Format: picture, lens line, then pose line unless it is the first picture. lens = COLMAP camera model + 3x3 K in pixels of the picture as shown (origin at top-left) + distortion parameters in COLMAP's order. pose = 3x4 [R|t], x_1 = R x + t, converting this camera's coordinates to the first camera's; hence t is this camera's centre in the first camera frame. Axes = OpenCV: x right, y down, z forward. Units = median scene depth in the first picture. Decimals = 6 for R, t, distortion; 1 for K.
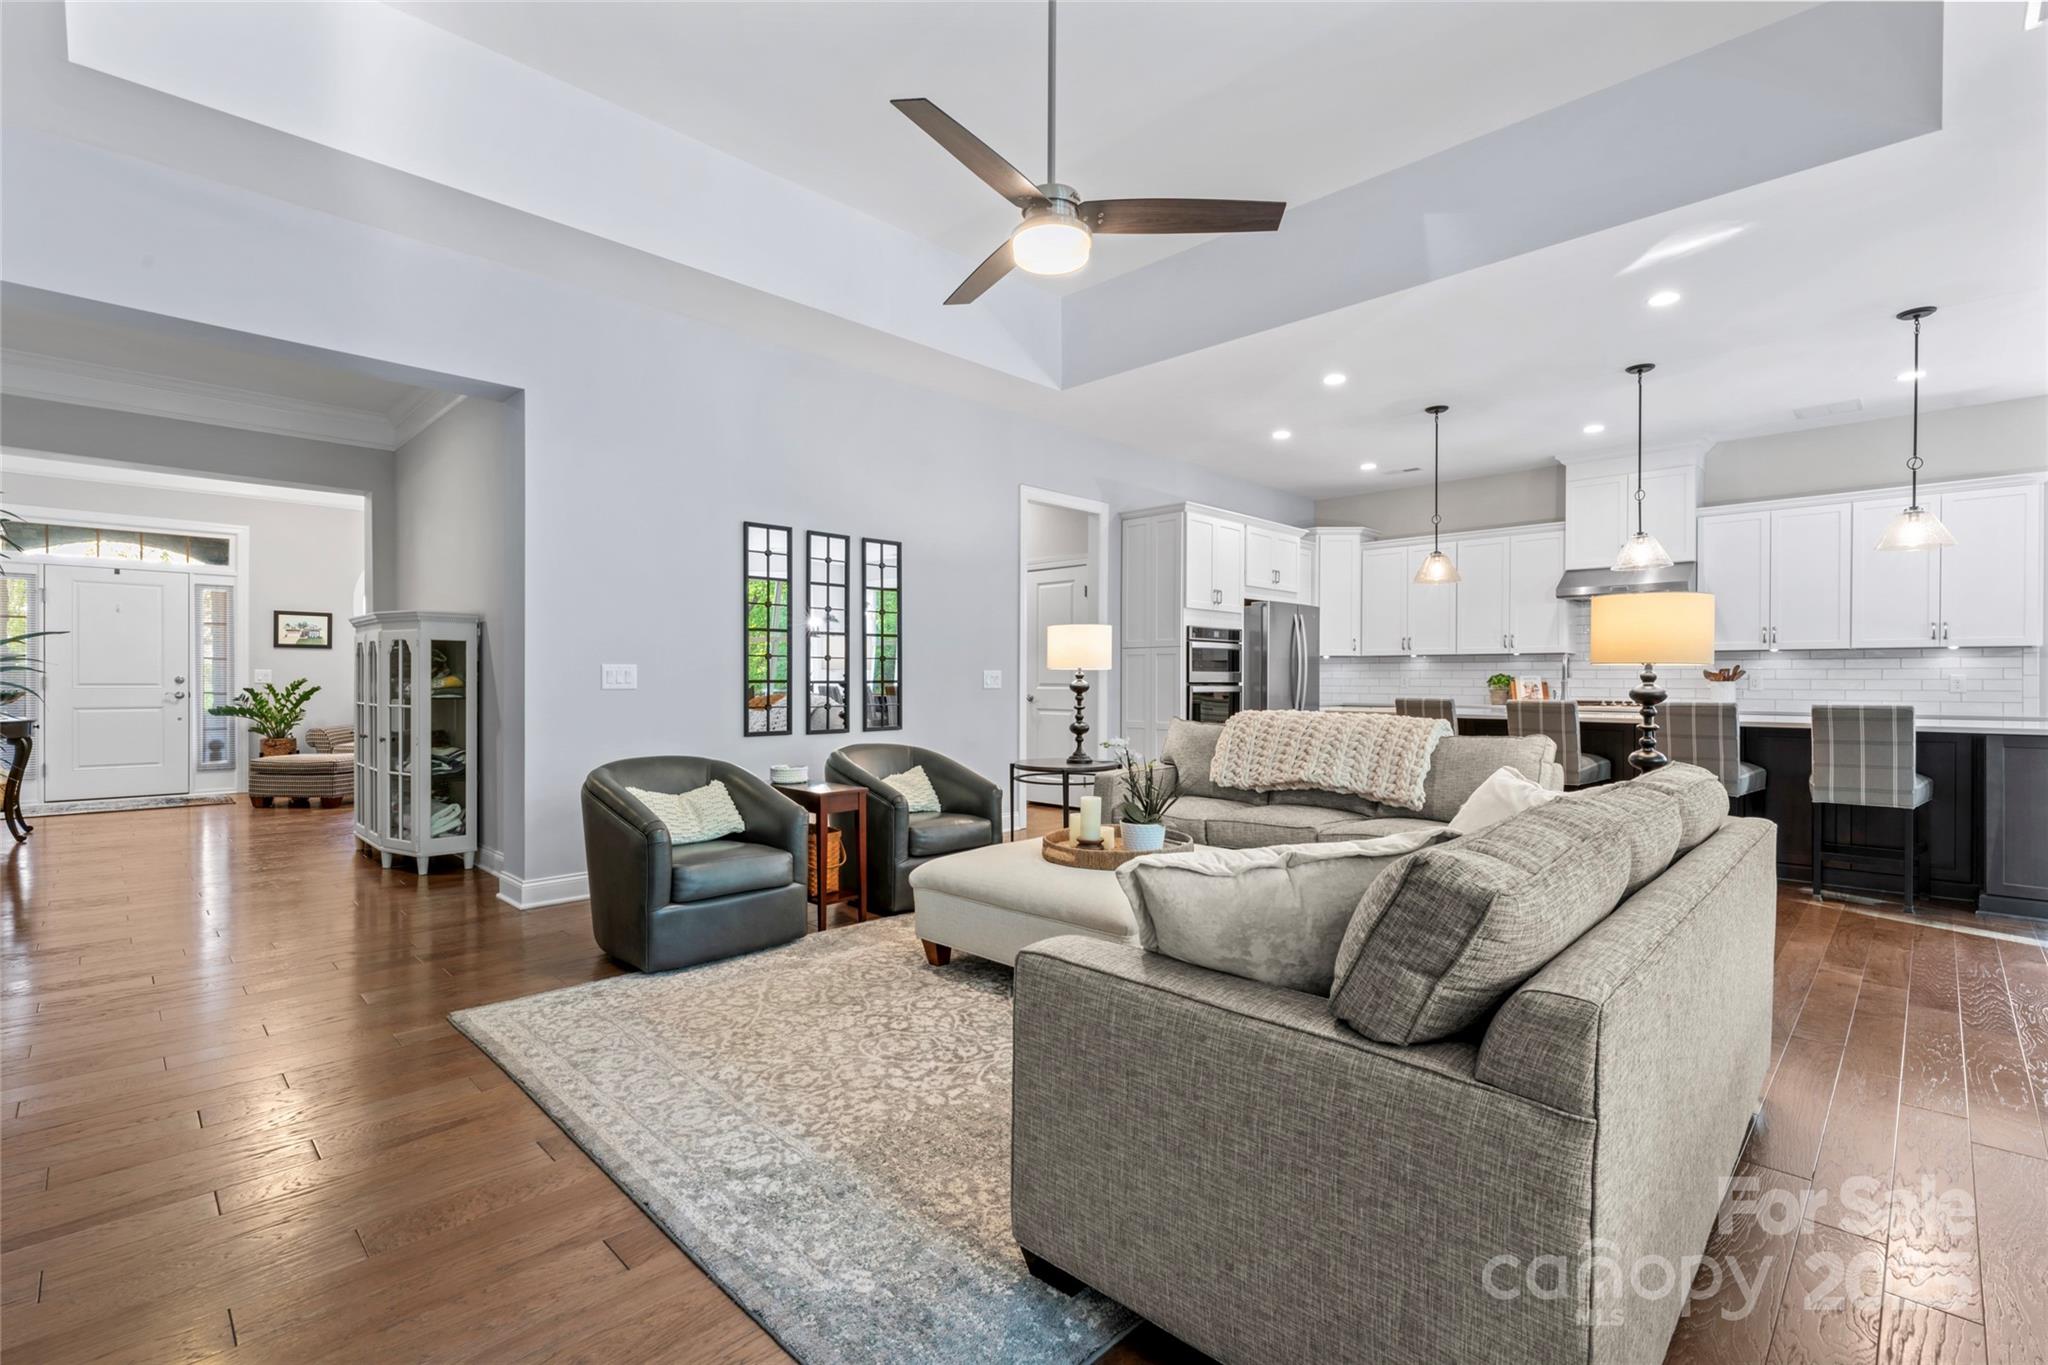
lens RADIAL K [[926.8, 0, 1011.3], [0, 926.8, 674.8], [0, 0, 1]] dist [0.001329, -0.000172]
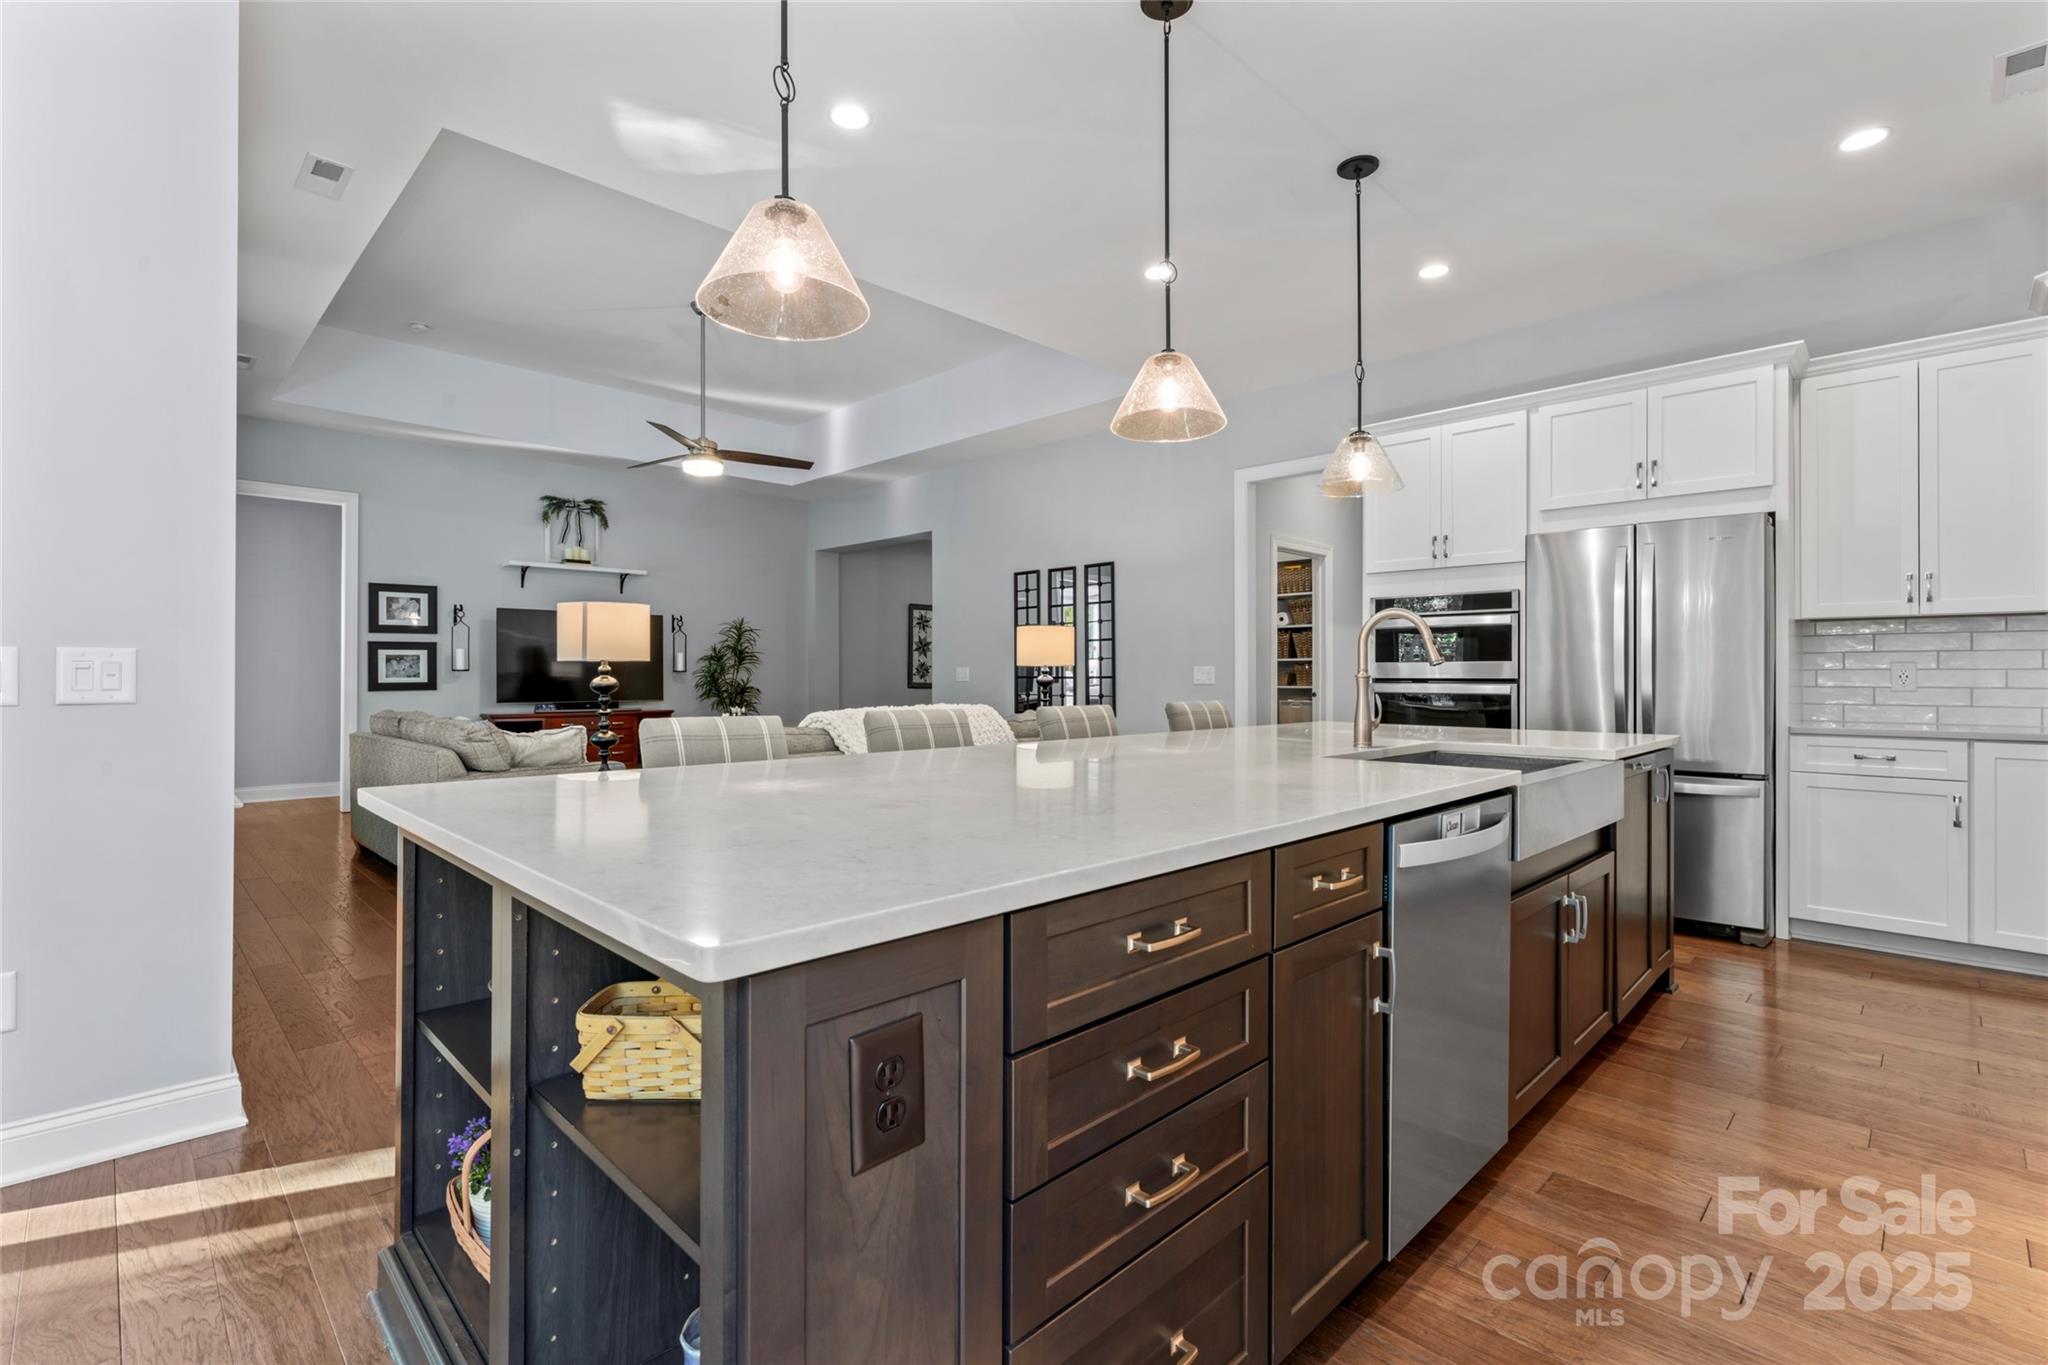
lens RADIAL K [[926.8, 0, 1011.3], [0, 926.8, 674.8], [0, 0, 1]] dist [0.001329, -0.000172]
pose [[-0.014147, -0.002738, -0.999896, 1.172687], [0.003456, 0.999990, -0.002787, 0.007392], [0.999894, -0.003495, -0.014138, 0.953534]]
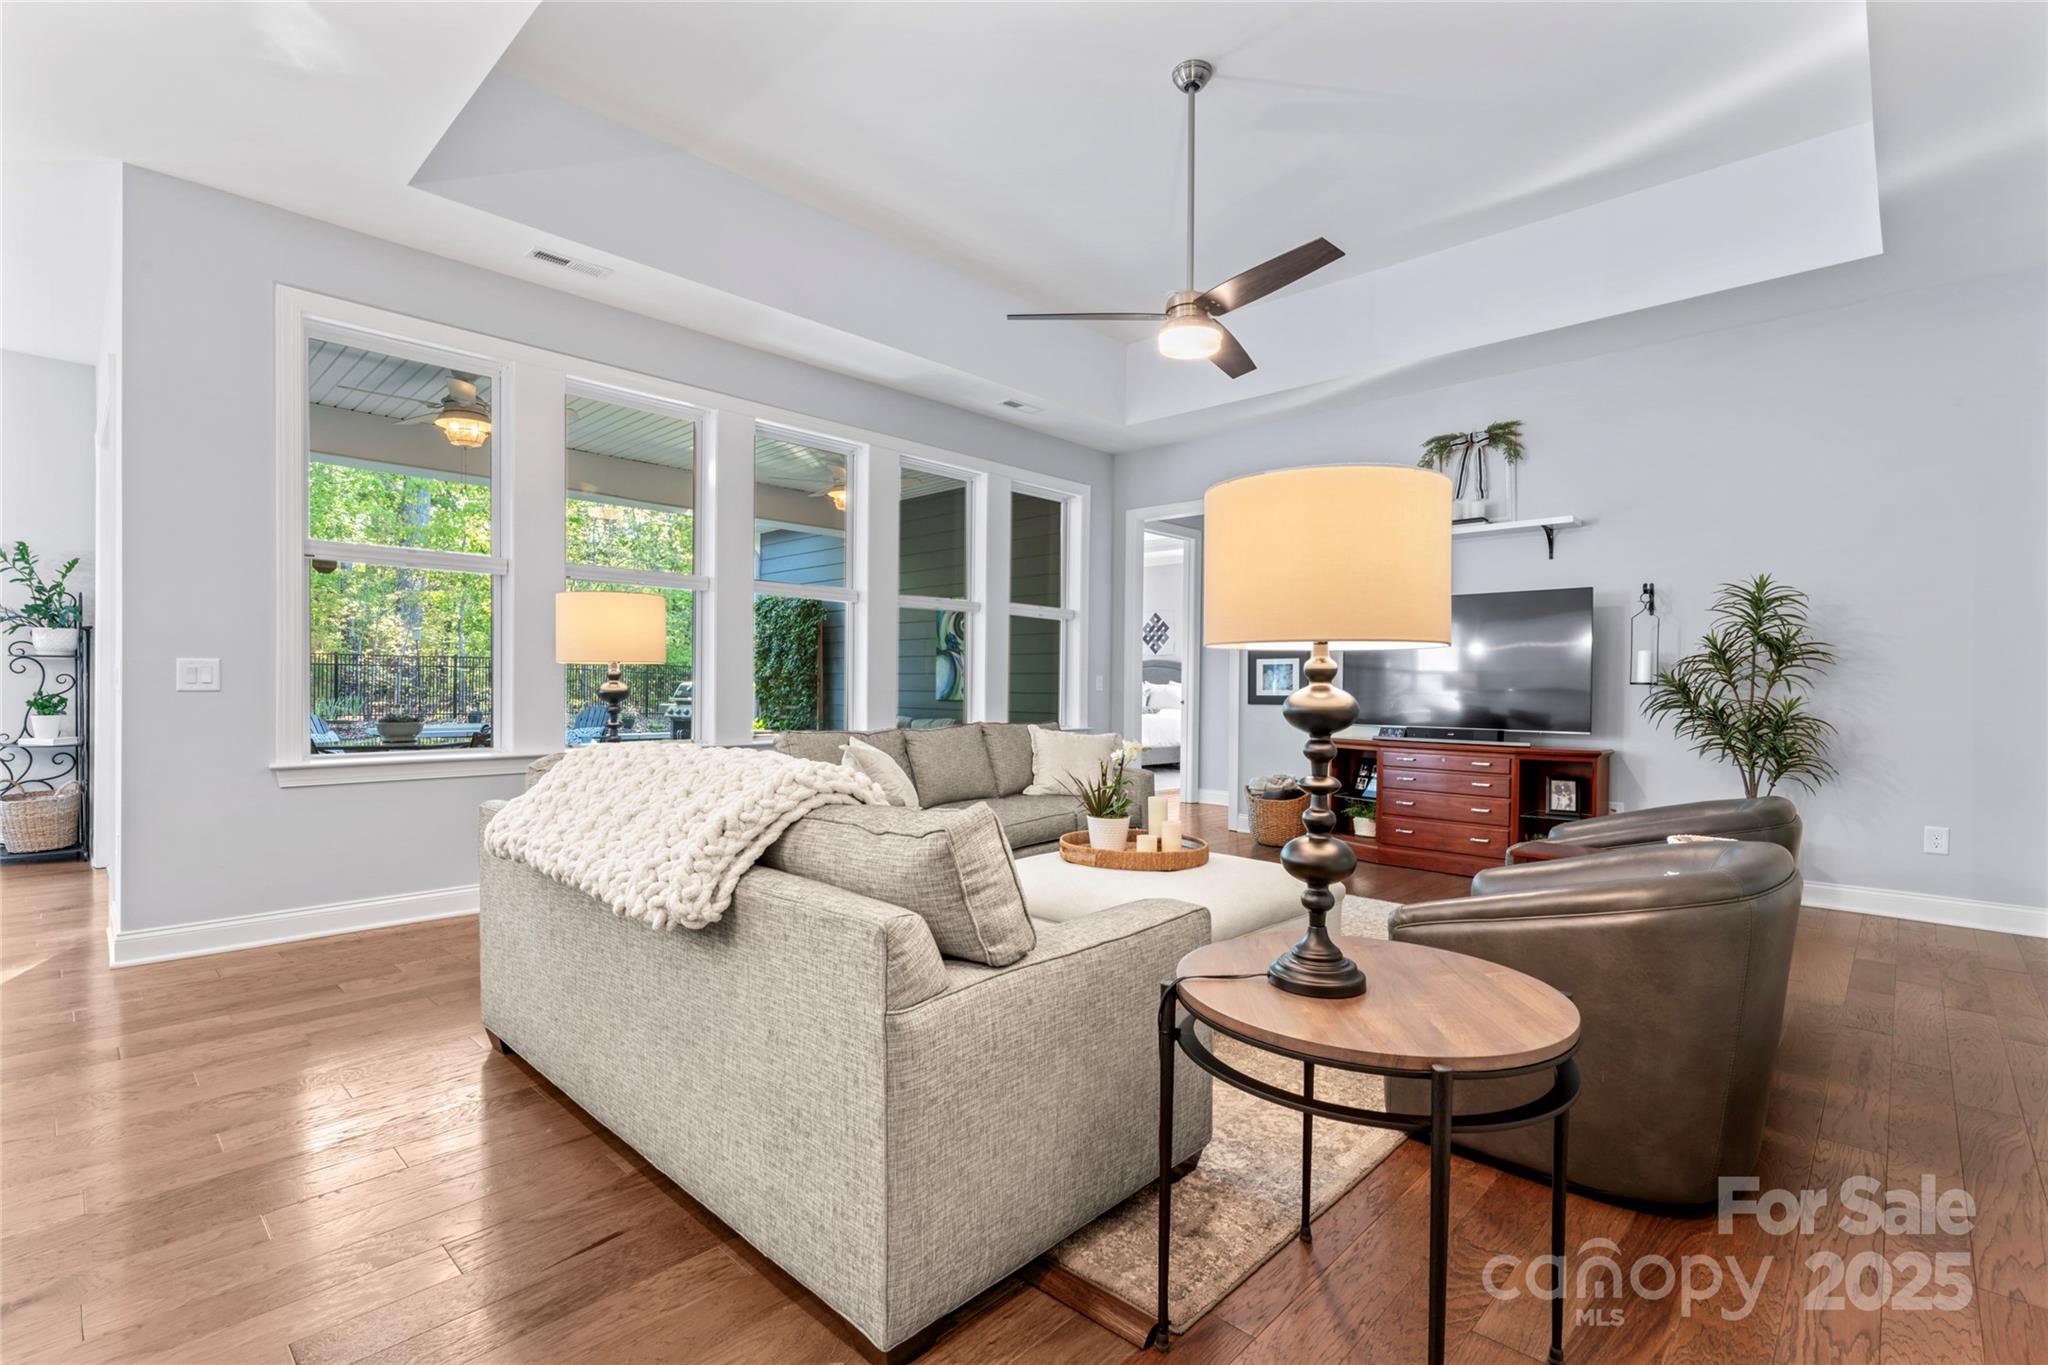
lens RADIAL K [[928.2, 0, 1010.1], [0, 928.2, 688.4], [0, 0, 1]] dist [-0.002120, -0.000059]
pose [[-0.999793, -0.013873, -0.014916, 0.172739], [-0.013892, 0.999903, 0.001198, 0.005897], [0.014898, 0.001405, -0.999888, 1.246064]]
